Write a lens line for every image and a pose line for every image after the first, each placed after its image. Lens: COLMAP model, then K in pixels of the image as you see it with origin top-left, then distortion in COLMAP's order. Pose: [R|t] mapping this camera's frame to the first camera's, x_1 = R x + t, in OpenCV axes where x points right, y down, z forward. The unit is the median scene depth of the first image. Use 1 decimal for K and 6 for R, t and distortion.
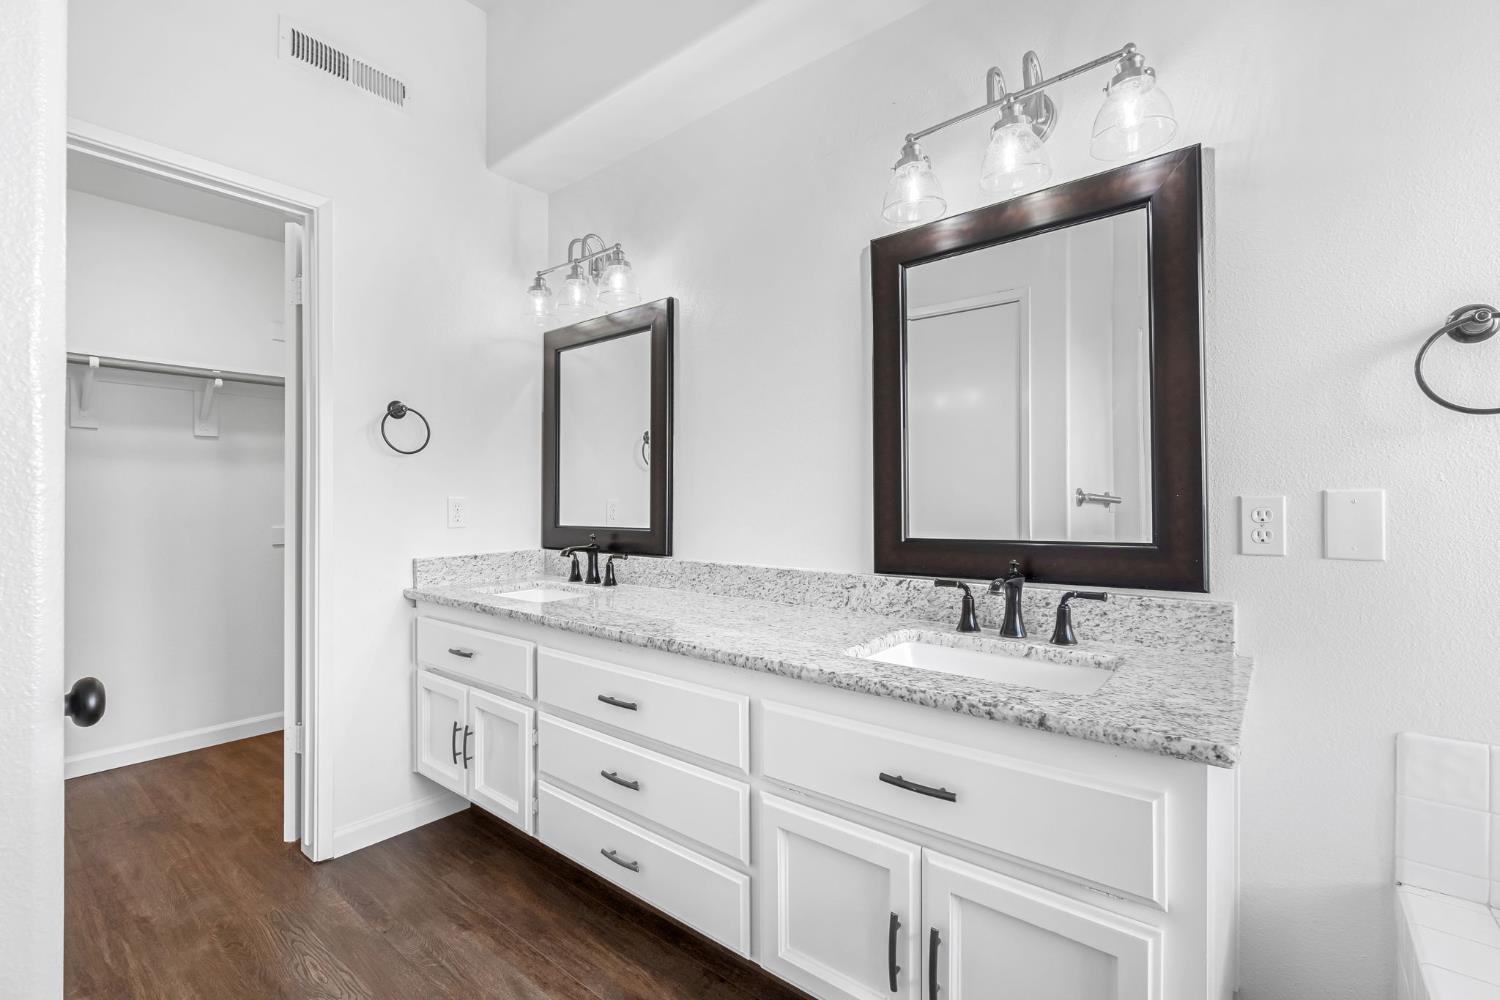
lens RADIAL K [[654.4, 0, 759.2], [0, 654.4, 505.3], [0, 0, 1]] dist [0.003963, 0.000035]
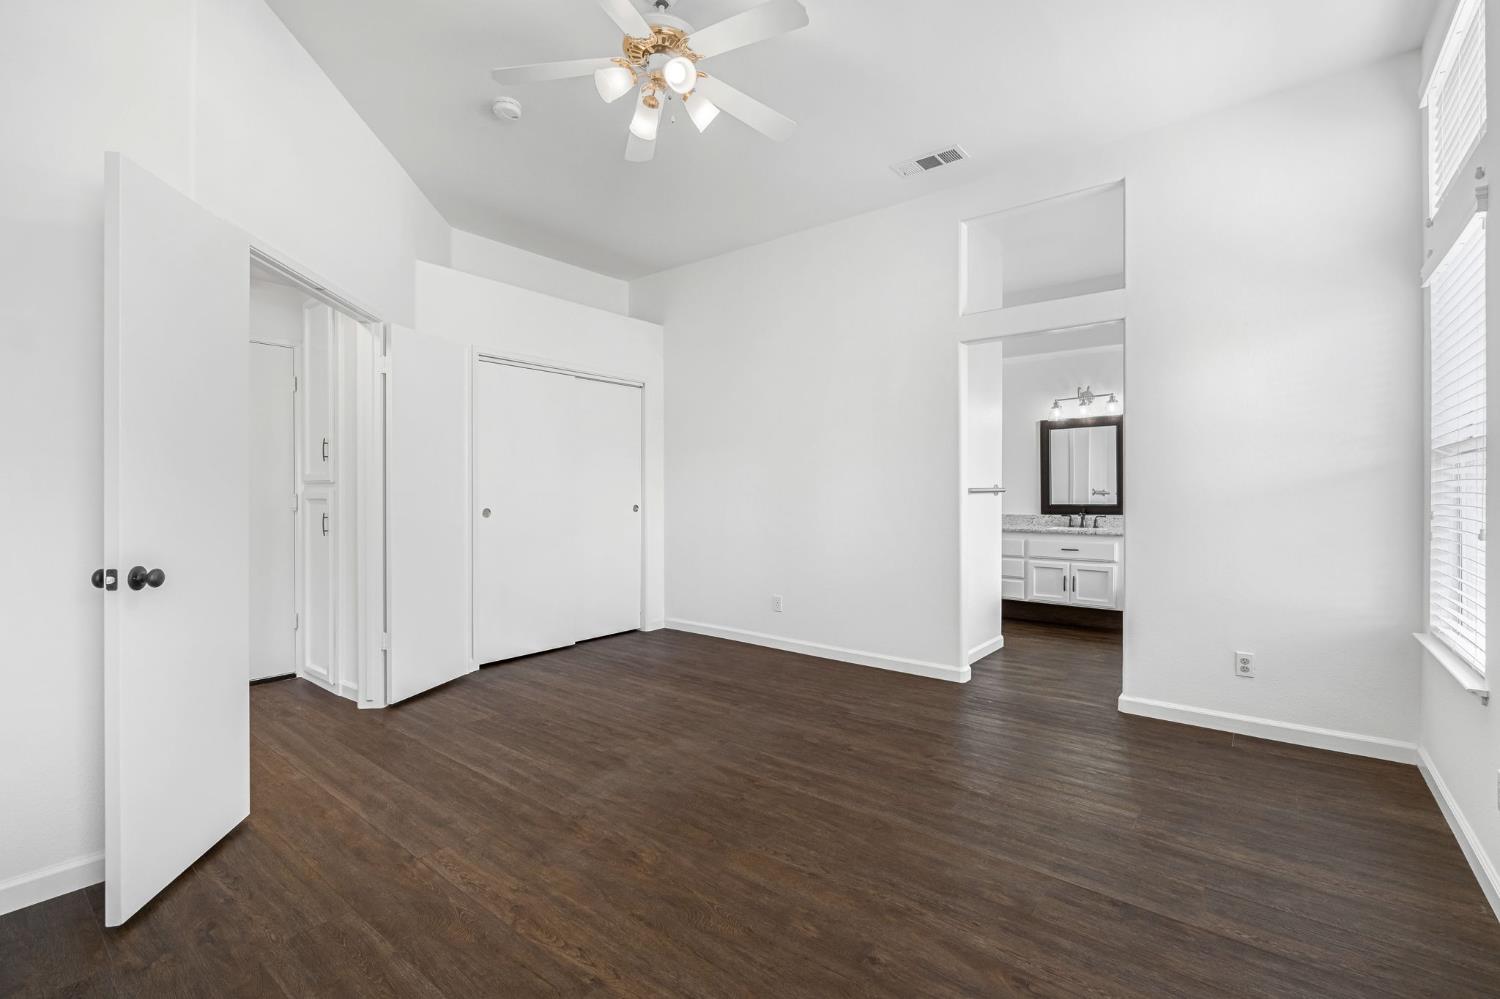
lens RADIAL K [[654.4, 0, 740.7], [0, 654.4, 493.9], [0, 0, 1]] dist [0.003963, 0.000035]
pose [[1.000000, 0.000277, -0.000608, -1.774101], [-0.000272, 0.999966, 0.008207, -0.045976], [0.000610, -0.008207, 0.999966, -3.142869]]
